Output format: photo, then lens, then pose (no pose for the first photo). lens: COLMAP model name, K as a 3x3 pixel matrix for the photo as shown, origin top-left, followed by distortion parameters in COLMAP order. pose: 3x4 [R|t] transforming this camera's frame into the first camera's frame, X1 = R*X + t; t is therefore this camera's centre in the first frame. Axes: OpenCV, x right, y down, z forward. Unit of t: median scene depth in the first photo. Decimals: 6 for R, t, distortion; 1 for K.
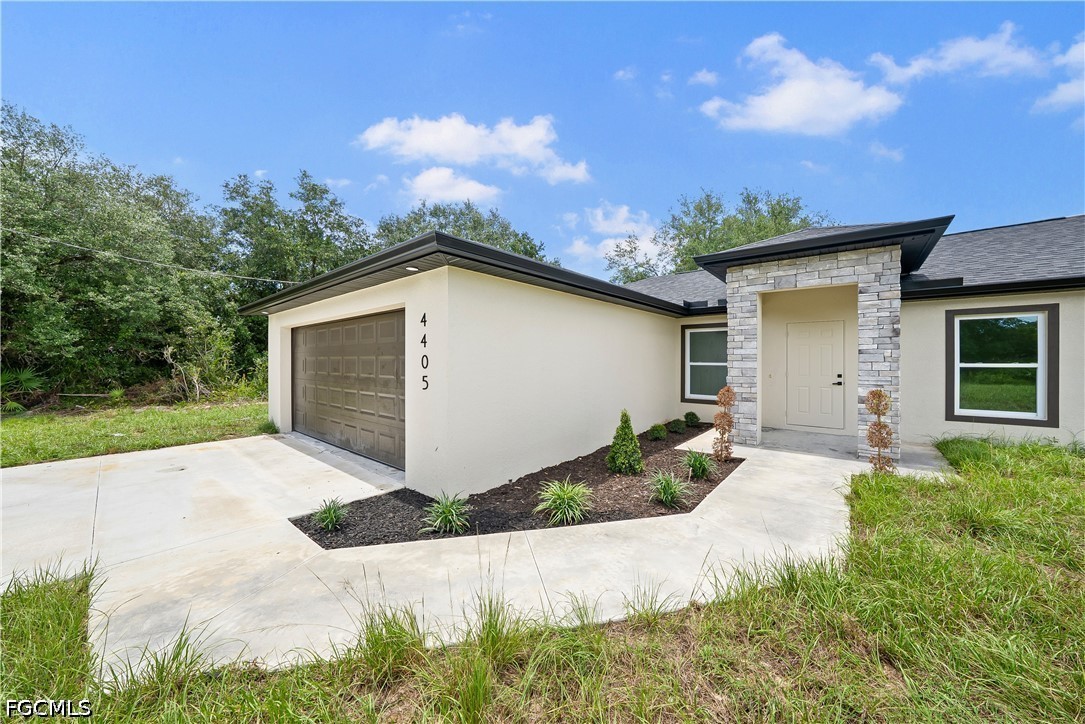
lens RADIAL K [[370.6, 0, 544.8], [0, 370.6, 363.9], [0, 0, 1]] dist [-0.004386, 0.000020]
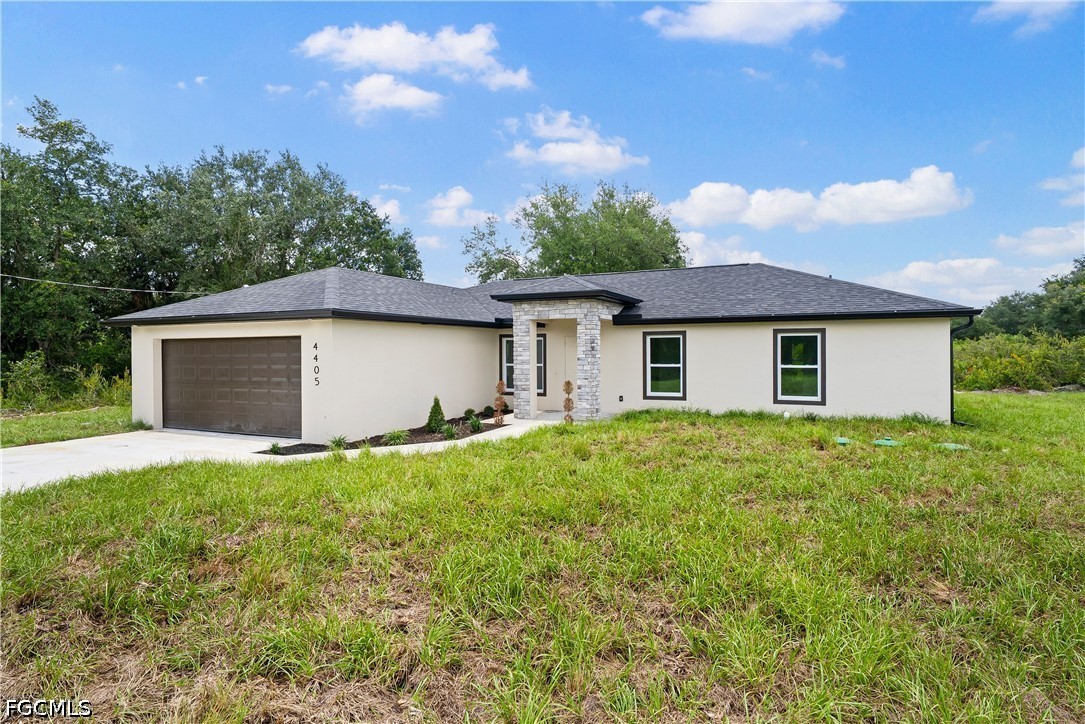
lens RADIAL K [[583.7, 0, 542.5], [0, 583.7, 362.0], [0, 0, 1]] dist [0.023390, 0.000551]
pose [[0.970166, -0.011903, 0.242150, 0.035321], [0.009149, 0.999880, 0.012494, -0.048158], [-0.242269, -0.009905, 0.970158, -1.403040]]
